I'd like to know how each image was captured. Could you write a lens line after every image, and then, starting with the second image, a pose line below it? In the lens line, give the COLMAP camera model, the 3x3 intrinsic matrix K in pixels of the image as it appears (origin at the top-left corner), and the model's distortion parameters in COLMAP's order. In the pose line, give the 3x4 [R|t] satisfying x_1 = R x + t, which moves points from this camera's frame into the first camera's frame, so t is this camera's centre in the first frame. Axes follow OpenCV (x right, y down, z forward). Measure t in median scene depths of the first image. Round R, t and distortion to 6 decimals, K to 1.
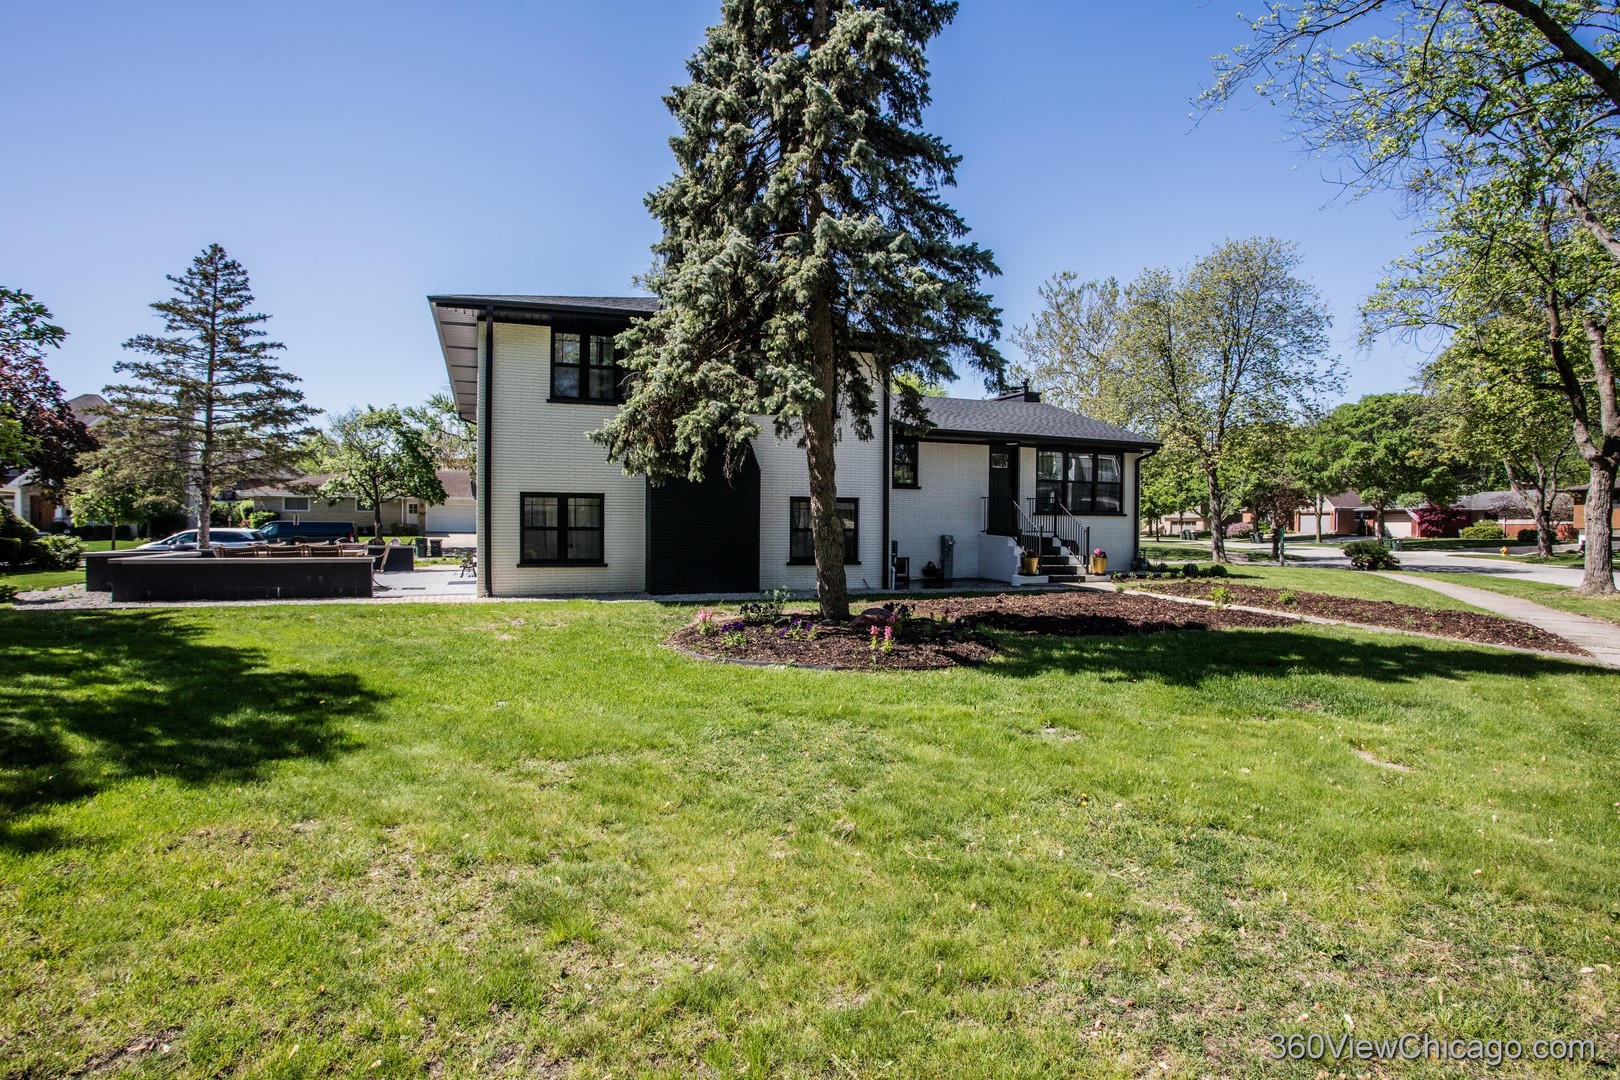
lens RADIAL K [[784.6, 0, 798.8], [0, 784.6, 528.0], [0, 0, 1]] dist [-0.029948, 0.000018]
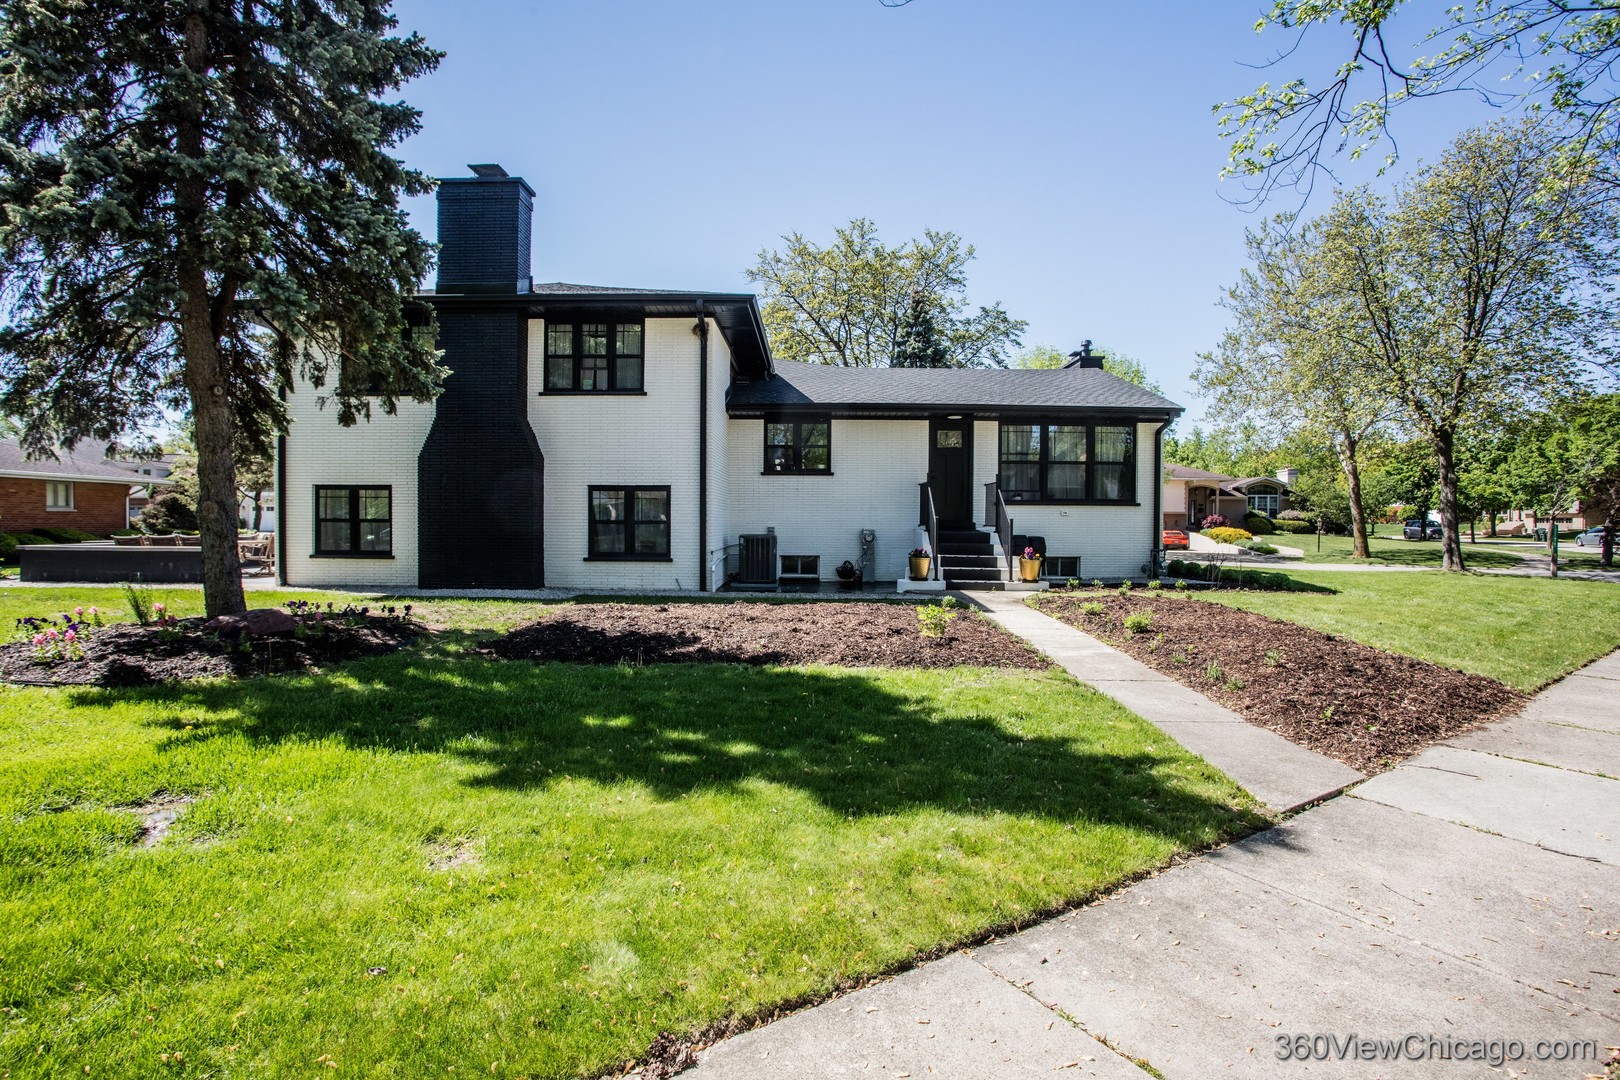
lens RADIAL K [[784.6, 0, 813.3], [0, 784.6, 552.8], [0, 0, 1]] dist [-0.029948, 0.000018]
pose [[0.939082, 0.014400, -0.343391, 0.412986], [-0.001882, 0.999322, 0.036759, 0.003205], [0.343688, -0.033874, 0.938473, 0.186948]]
